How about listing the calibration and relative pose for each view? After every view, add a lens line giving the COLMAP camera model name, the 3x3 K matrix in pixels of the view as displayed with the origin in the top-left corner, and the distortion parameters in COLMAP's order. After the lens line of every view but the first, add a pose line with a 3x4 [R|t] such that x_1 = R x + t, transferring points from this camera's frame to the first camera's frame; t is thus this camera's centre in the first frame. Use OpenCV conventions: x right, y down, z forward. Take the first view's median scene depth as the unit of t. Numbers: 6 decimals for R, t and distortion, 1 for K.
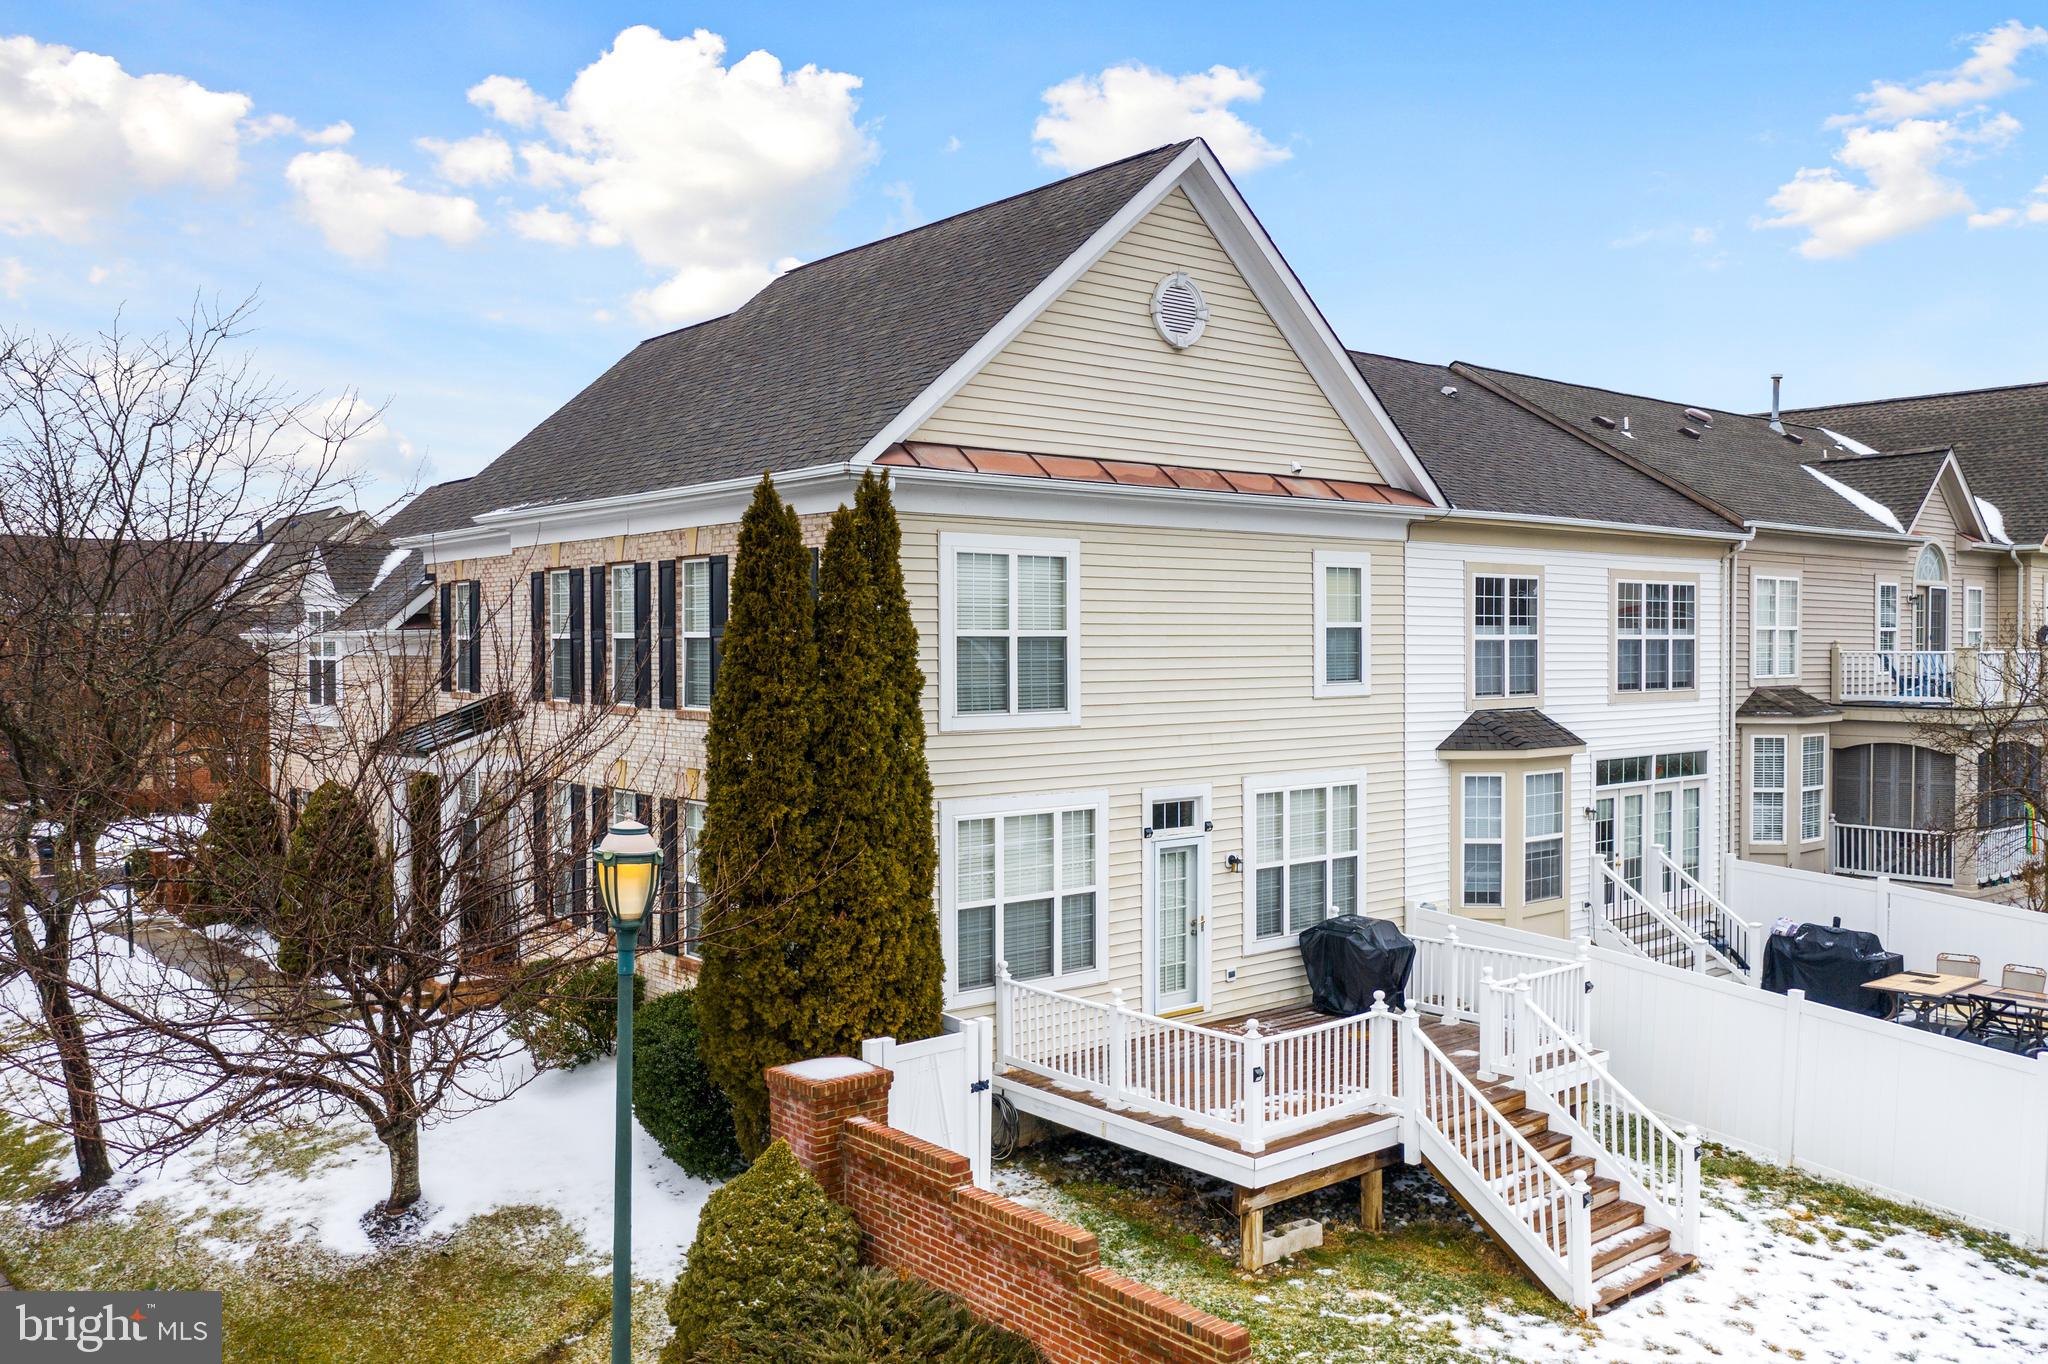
lens RADIAL K [[1640.0, 0, 1030.2], [0, 1640.0, 675.3], [0, 0, 1]] dist [-0.006593, 0.002824]
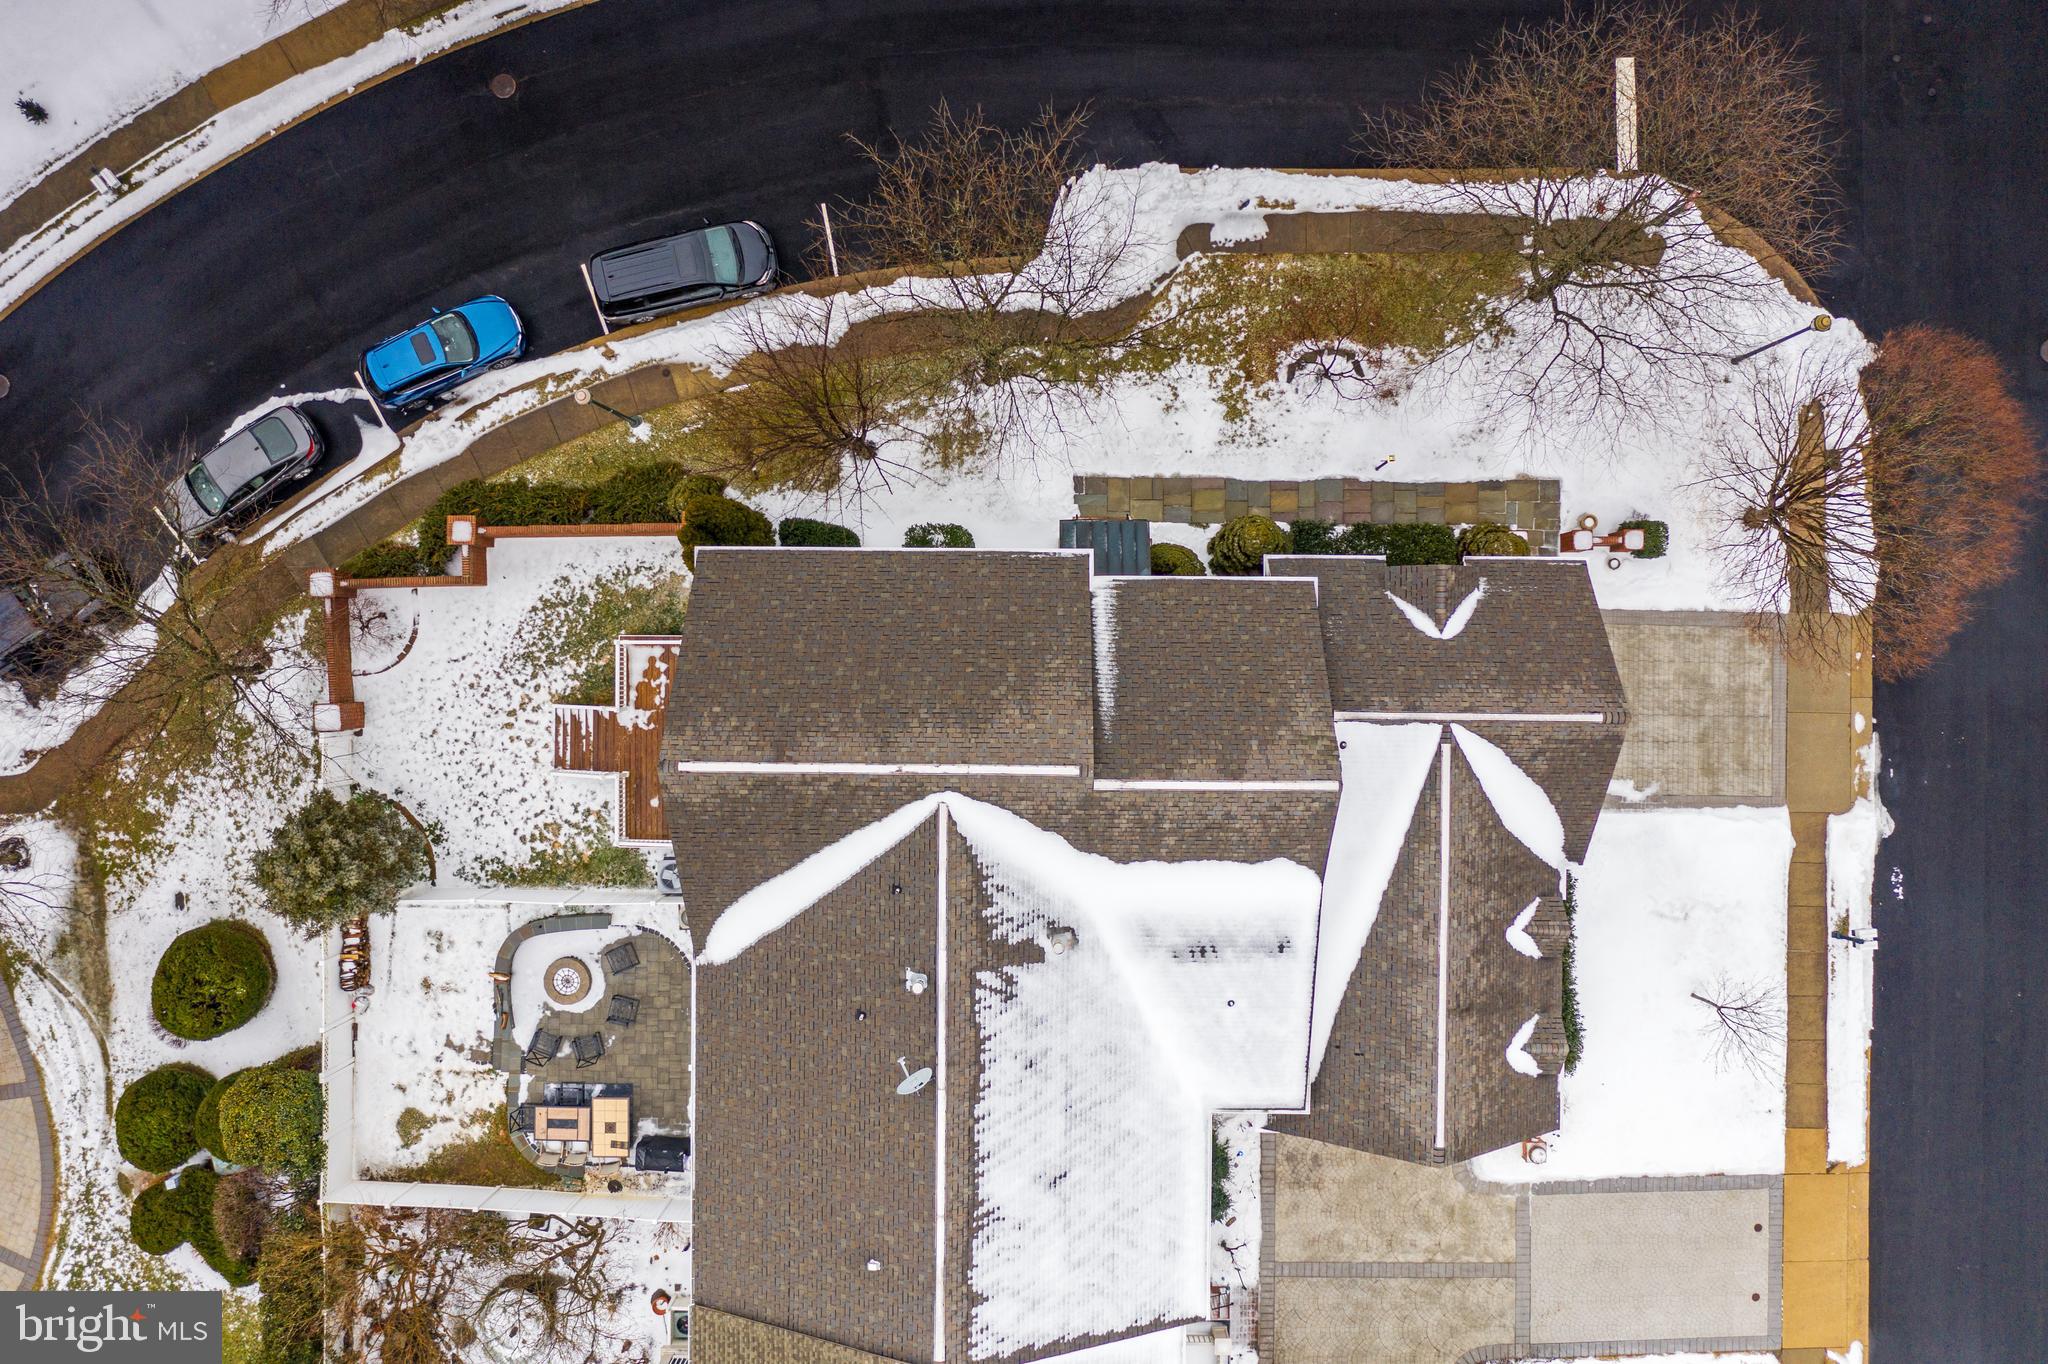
lens RADIAL K [[1640.0, 0, 1030.2], [0, 1640.0, 675.3], [0, 0, 1]] dist [-0.006593, 0.002824]
pose [[-0.647488, 0.761880, 0.017278, -0.287044], [-0.003202, -0.025393, 0.999672, -2.219429], [0.762069, 0.647221, 0.018881, 1.247742]]
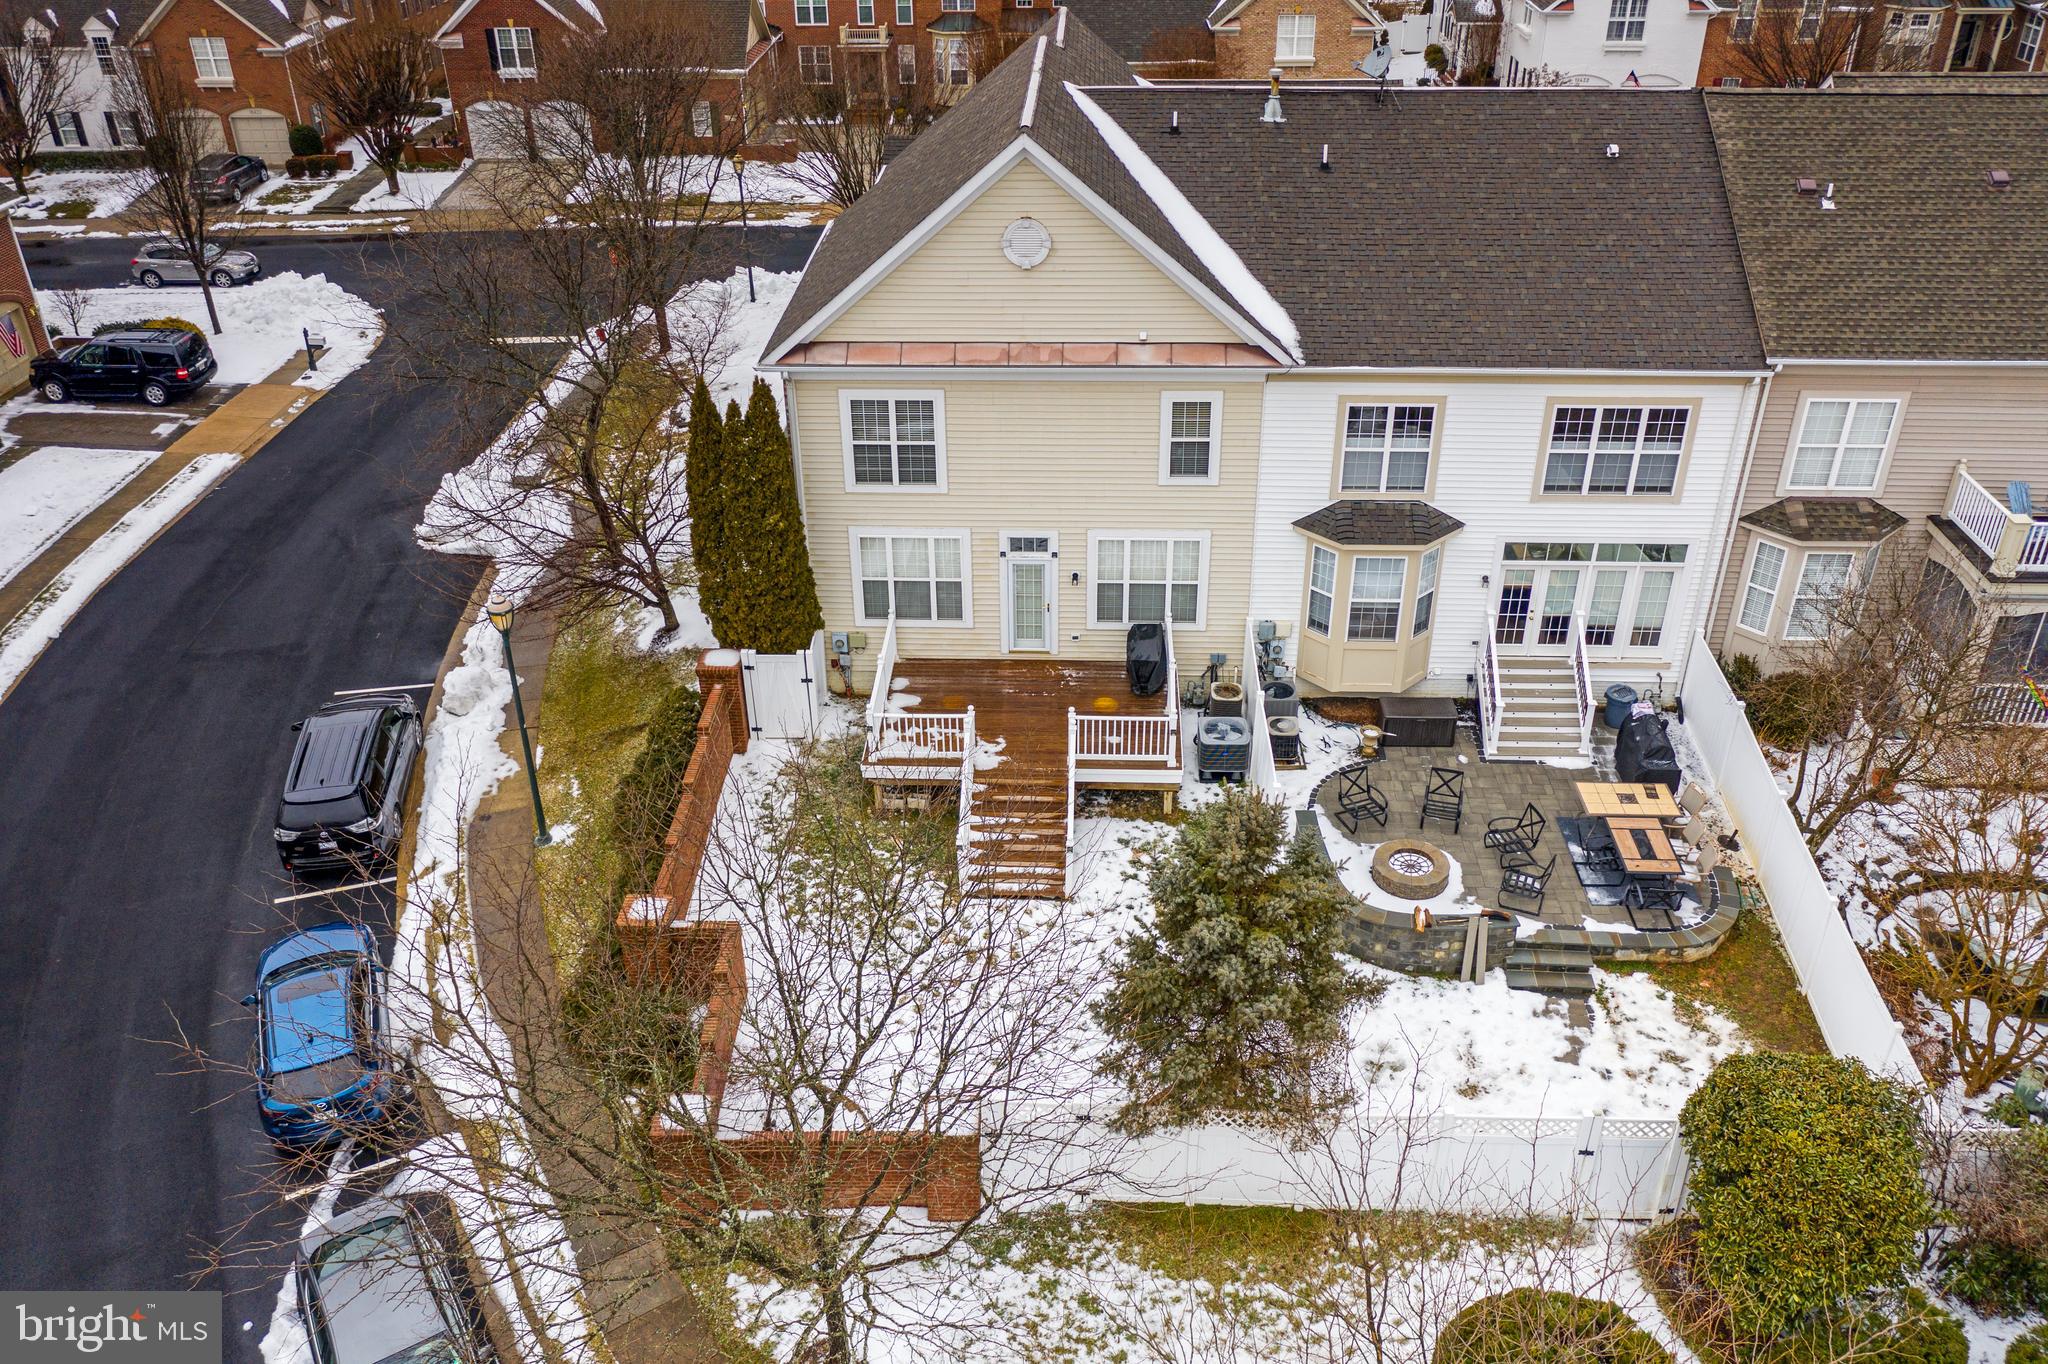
lens RADIAL K [[1620.3, 0, 1020.8], [0, 1620.3, 678.5], [0, 0, 1]] dist [-0.007834, 0.000182]
pose [[0.735820, 0.345528, -0.582392, 1.122439], [-0.005216, 0.862894, 0.505357, -0.648078], [0.677158, -0.368814, 0.636737, -0.089849]]
